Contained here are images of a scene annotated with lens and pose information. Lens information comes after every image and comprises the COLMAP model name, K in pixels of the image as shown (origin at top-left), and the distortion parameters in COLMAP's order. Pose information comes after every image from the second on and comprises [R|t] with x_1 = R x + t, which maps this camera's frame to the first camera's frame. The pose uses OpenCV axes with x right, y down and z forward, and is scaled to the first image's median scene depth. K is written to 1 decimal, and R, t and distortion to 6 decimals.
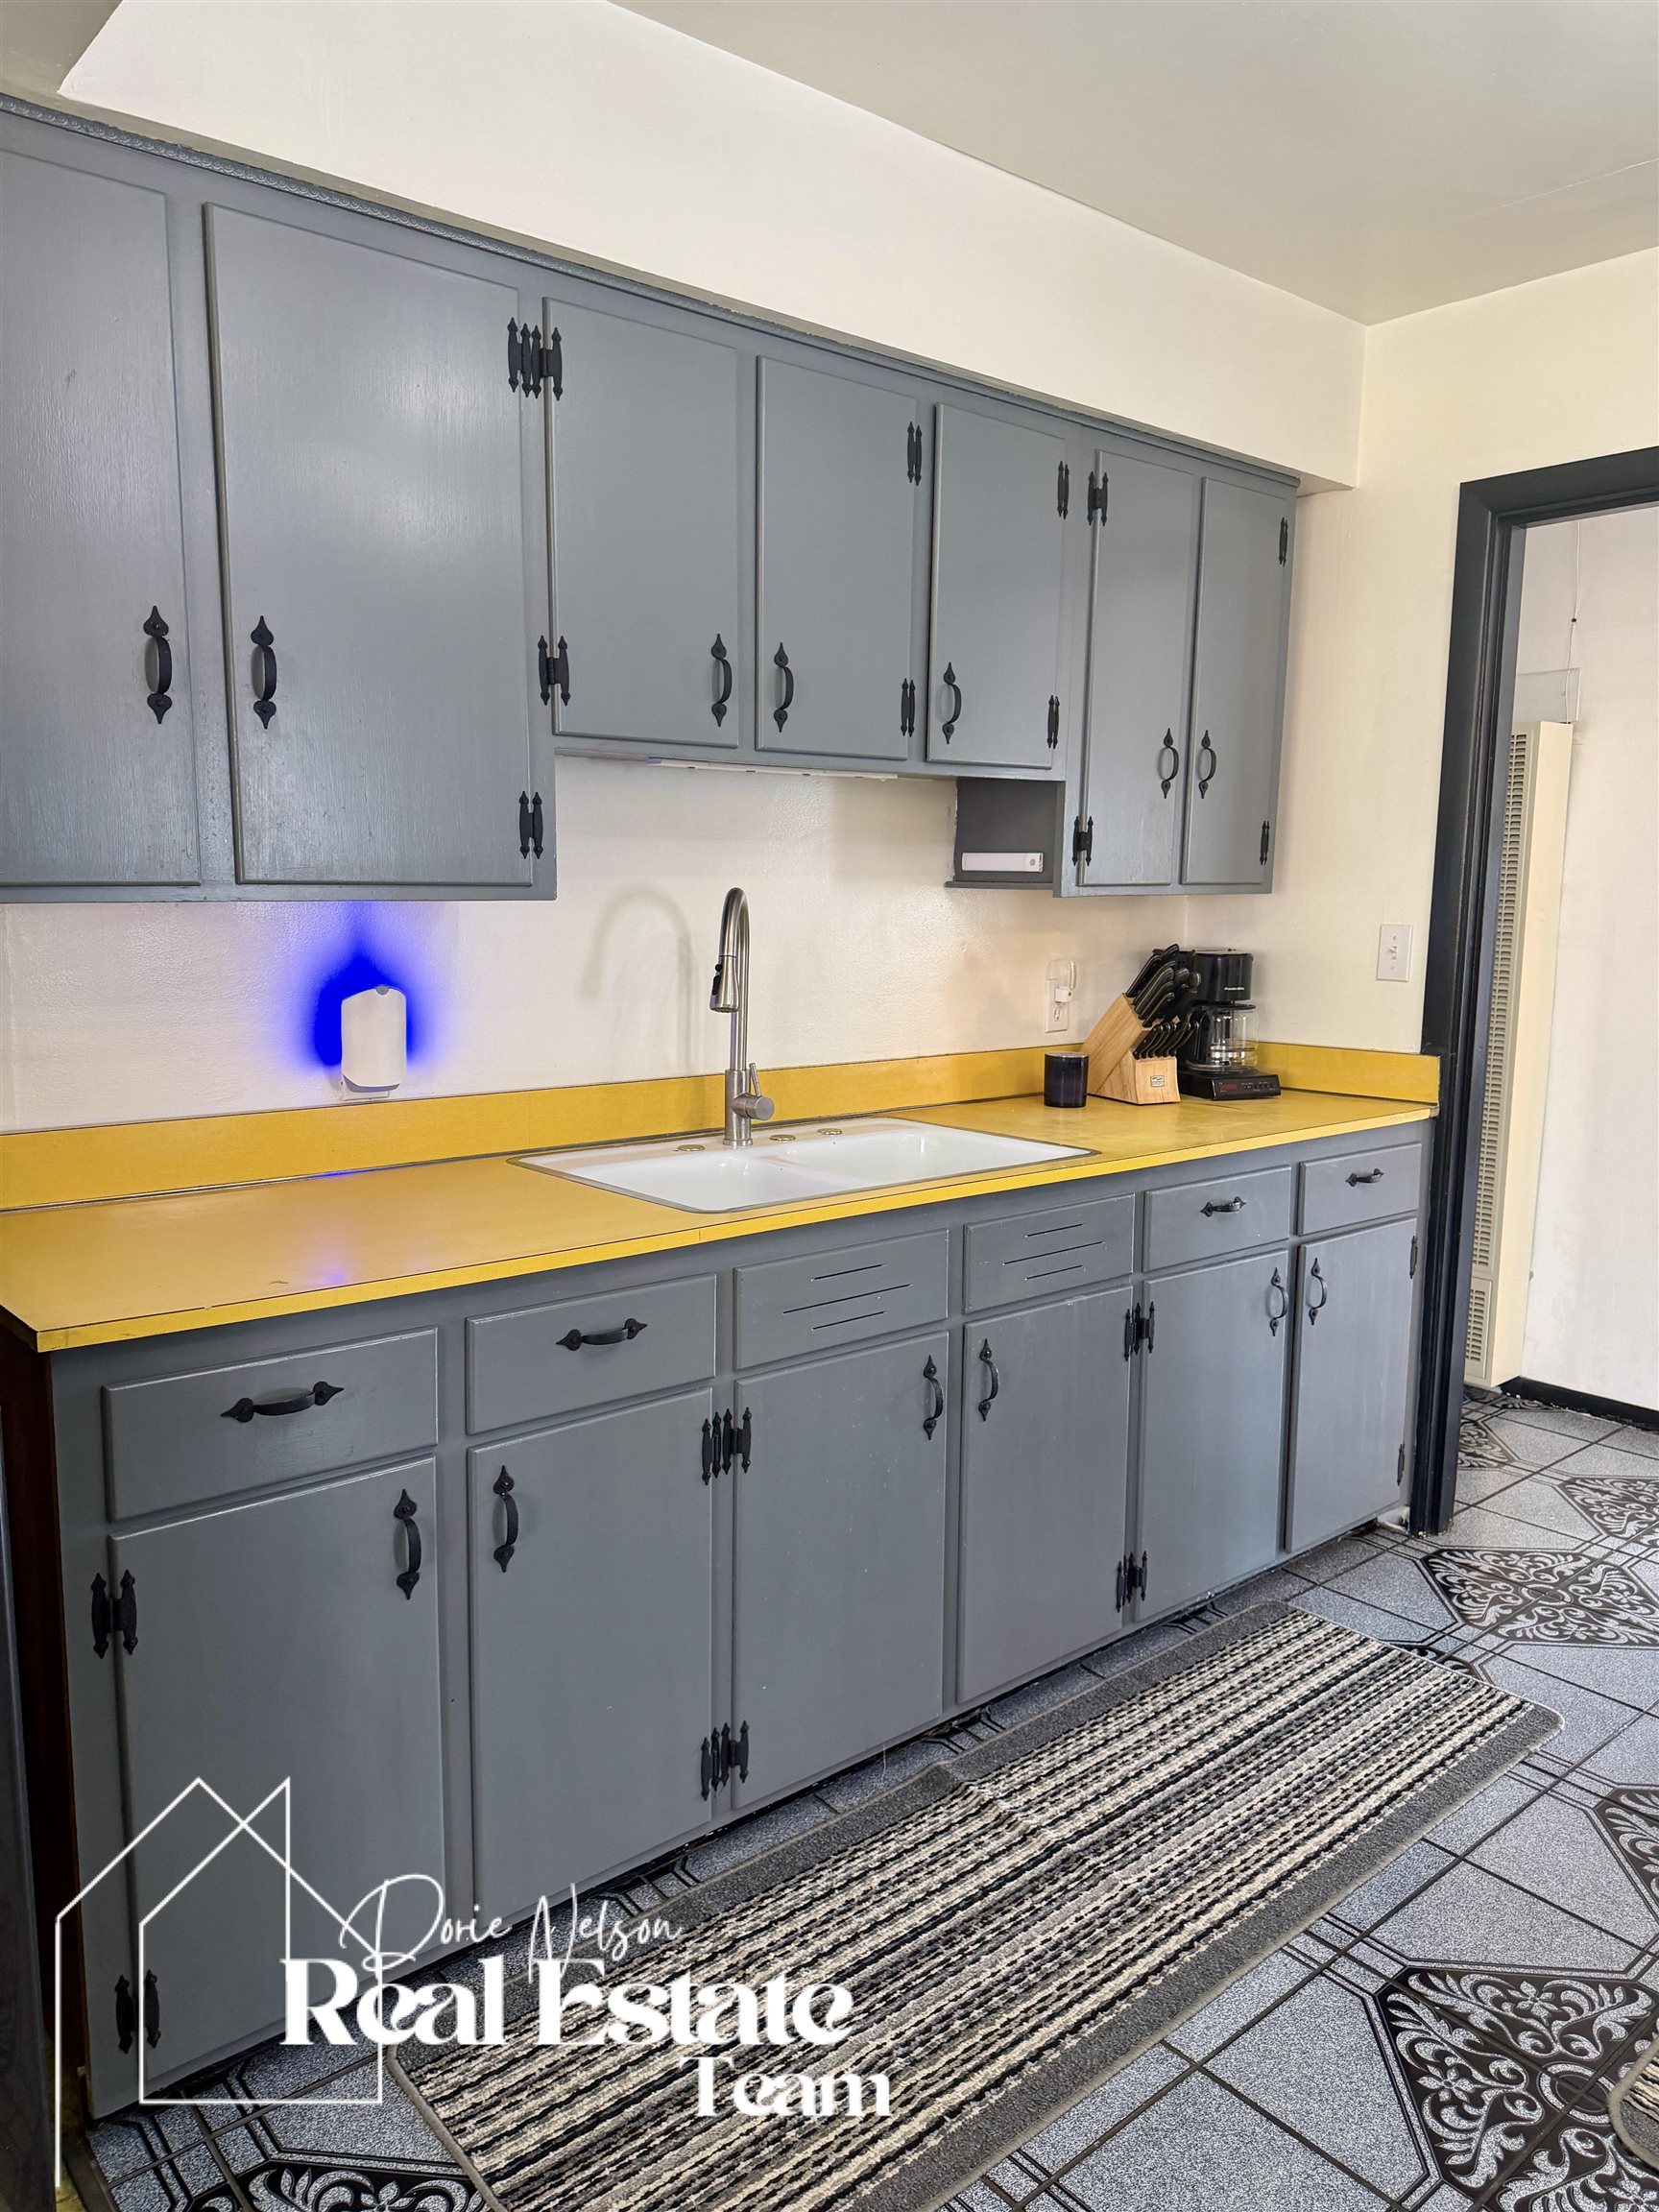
lens RADIAL K [[1582.6, 0, 835.6], [0, 1582.6, 1098.6], [0, 0, 1]] dist [0.043034, -0.038715]
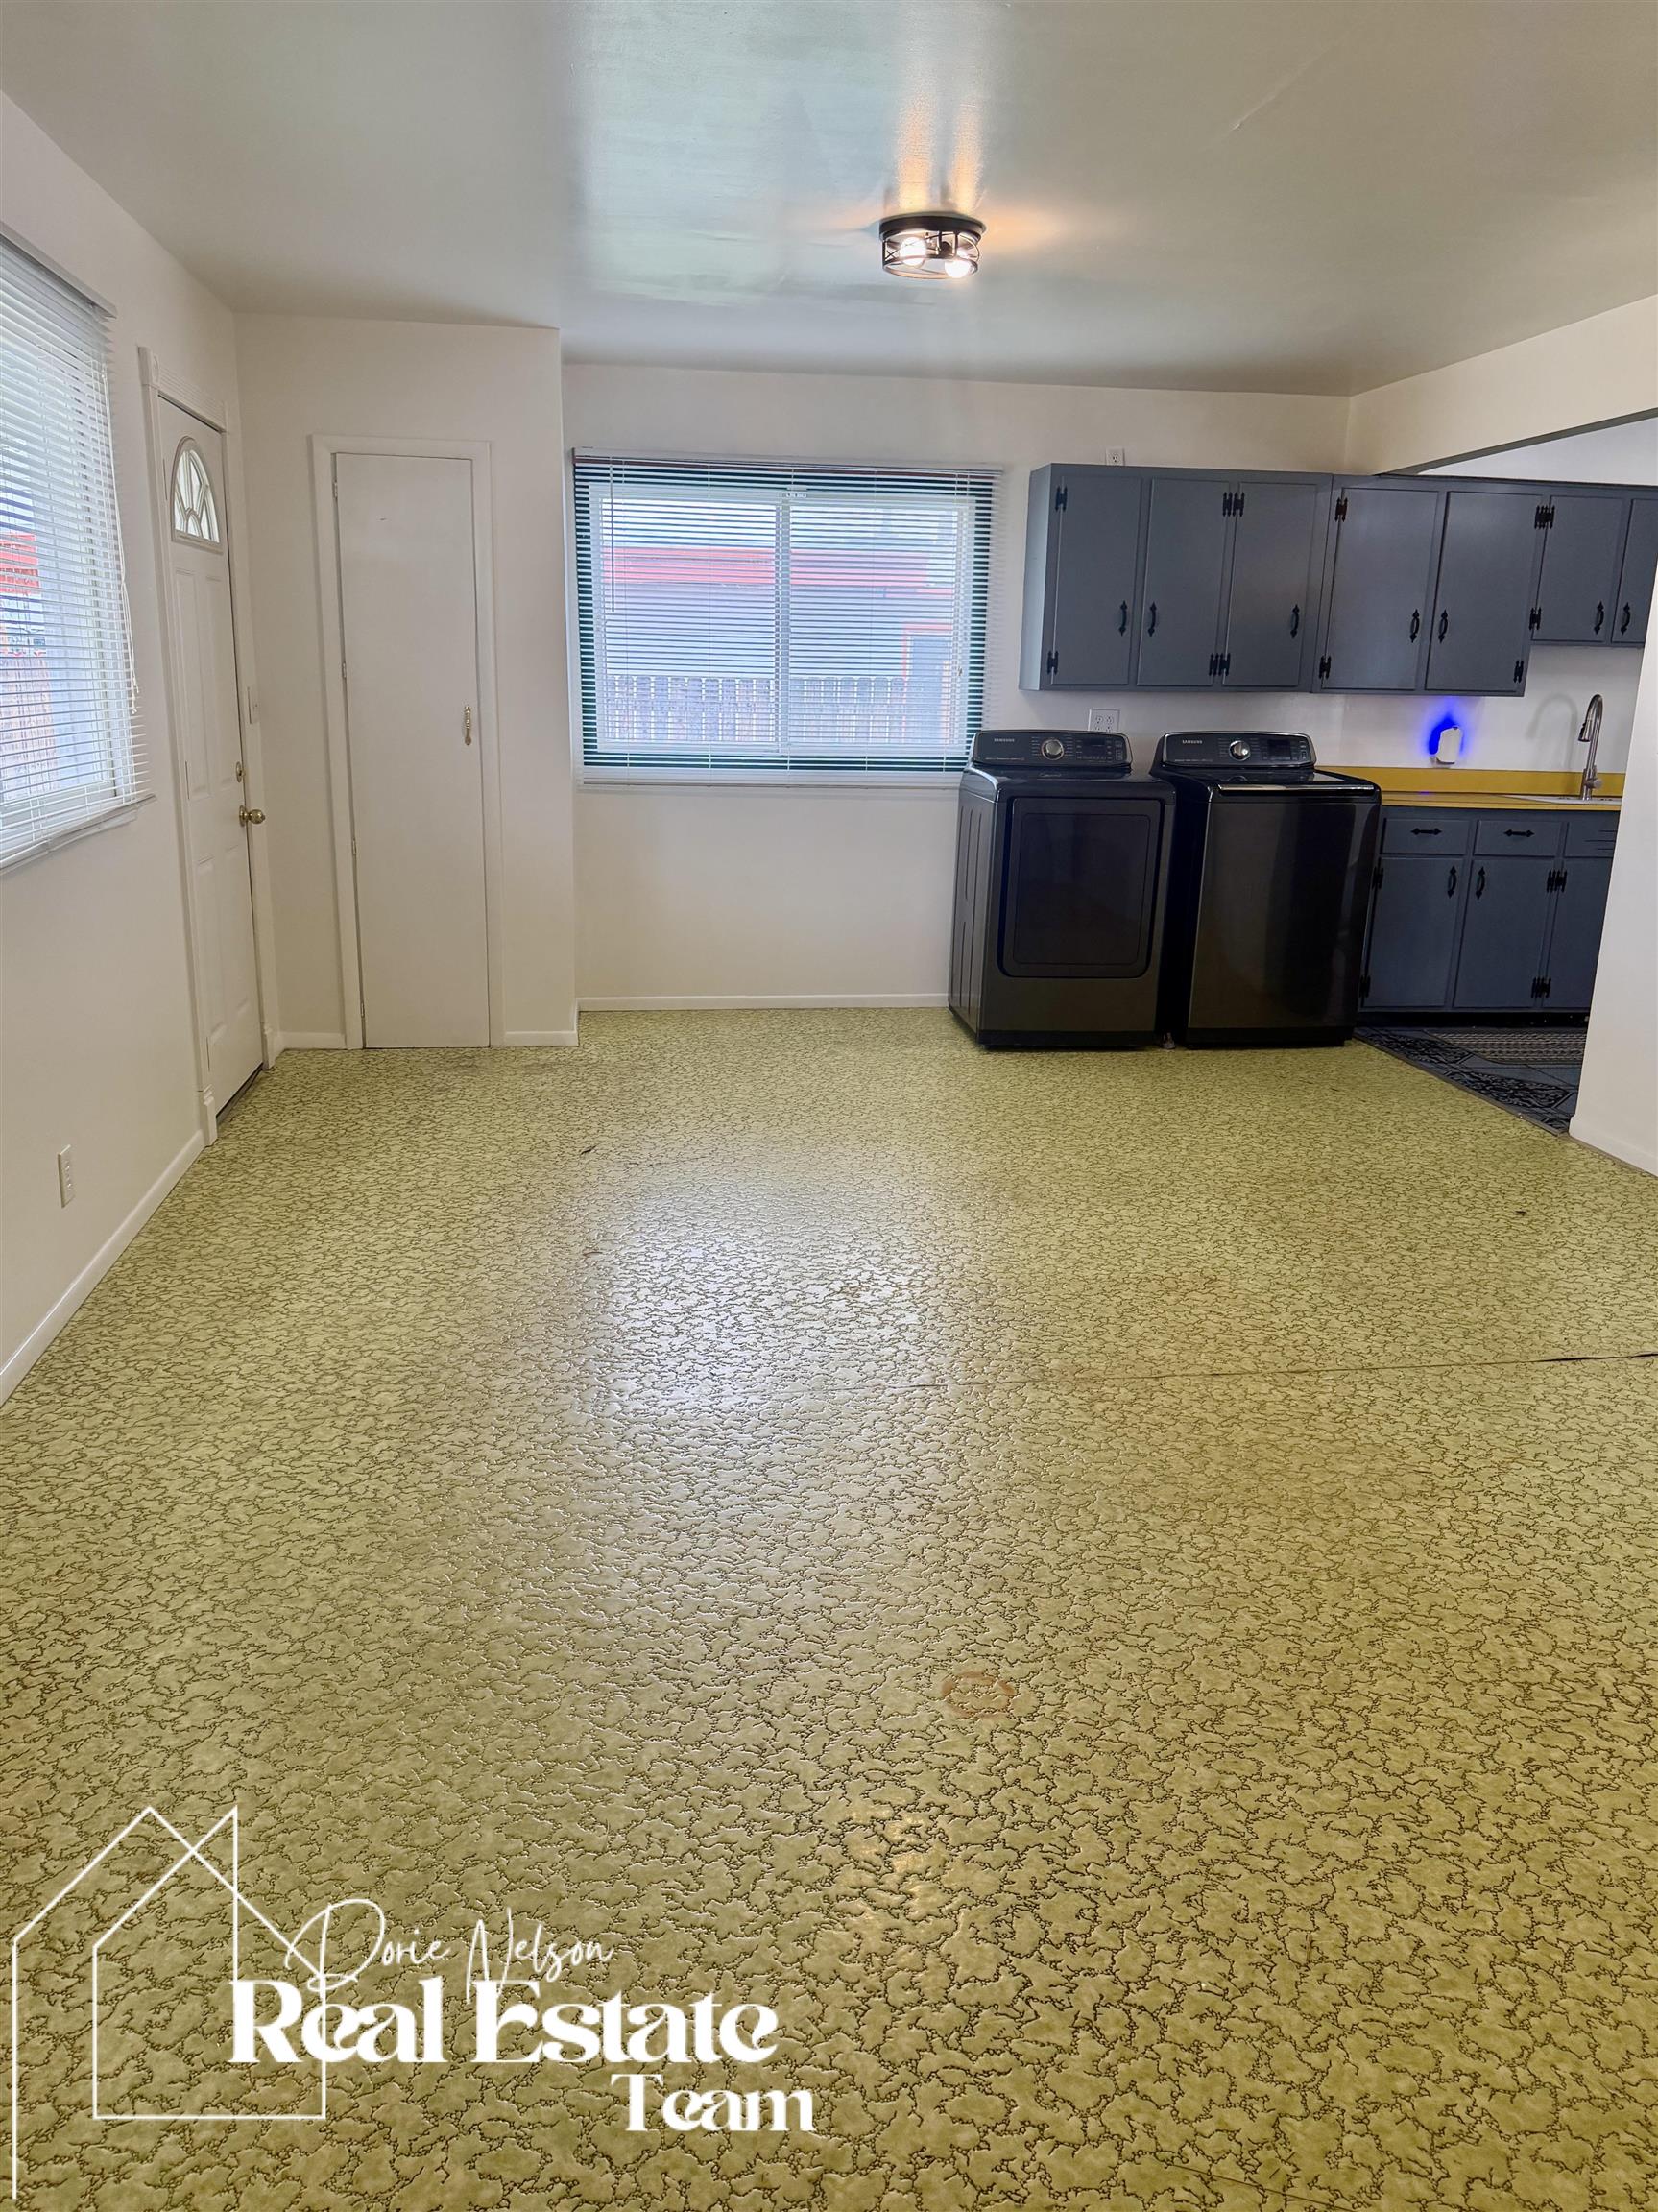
lens RADIAL K [[1582.6, 0, 845.1], [0, 1582.6, 1095.9], [0, 0, 1]] dist [0.043034, -0.038715]
pose [[0.848177, 0.147986, -0.508622, 0.355047], [-0.091349, 0.986661, 0.134740, 0.307178], [0.521777, -0.067821, 0.850382, -2.131619]]
